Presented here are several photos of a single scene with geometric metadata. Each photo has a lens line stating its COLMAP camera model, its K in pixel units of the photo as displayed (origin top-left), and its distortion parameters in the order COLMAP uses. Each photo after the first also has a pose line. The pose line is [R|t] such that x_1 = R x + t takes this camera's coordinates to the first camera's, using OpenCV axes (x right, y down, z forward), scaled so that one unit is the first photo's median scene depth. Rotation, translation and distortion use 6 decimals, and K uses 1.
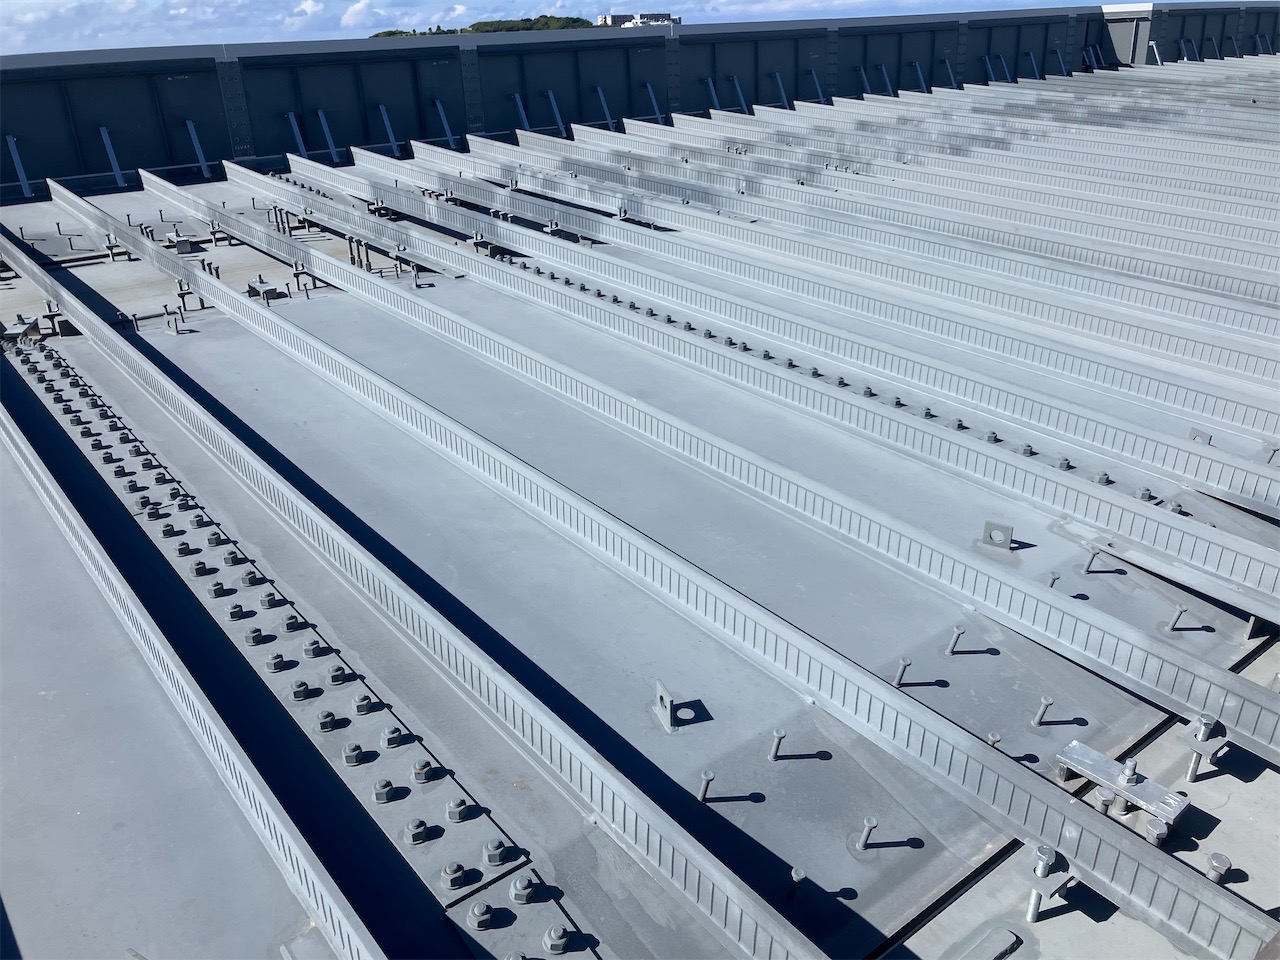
lens RADIAL K [[1055.5, 0, 640.2], [0, 1055.5, 500.3], [0, 0, 1]] dist [0.008808, 0.009989]
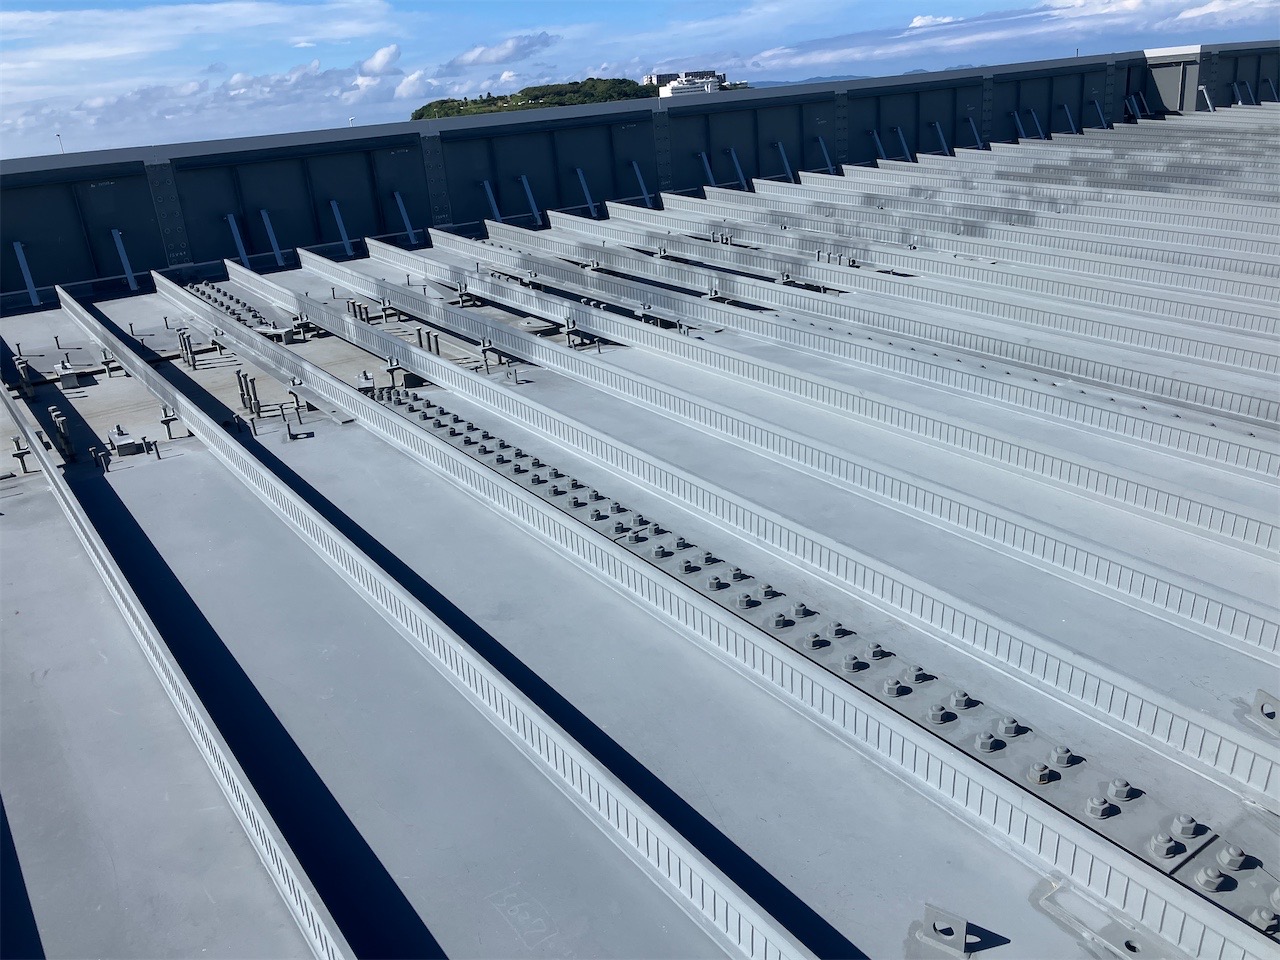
lens RADIAL K [[1066.0, 0, 640.0], [0, 1066.0, 480.0], [0, 0, 1]] dist [0.040465, -0.050834]
pose [[0.998044, -0.026416, -0.056656, 0.053875], [0.022553, 0.997447, -0.067761, -0.052903], [0.058301, 0.066351, 0.996092, 0.090036]]
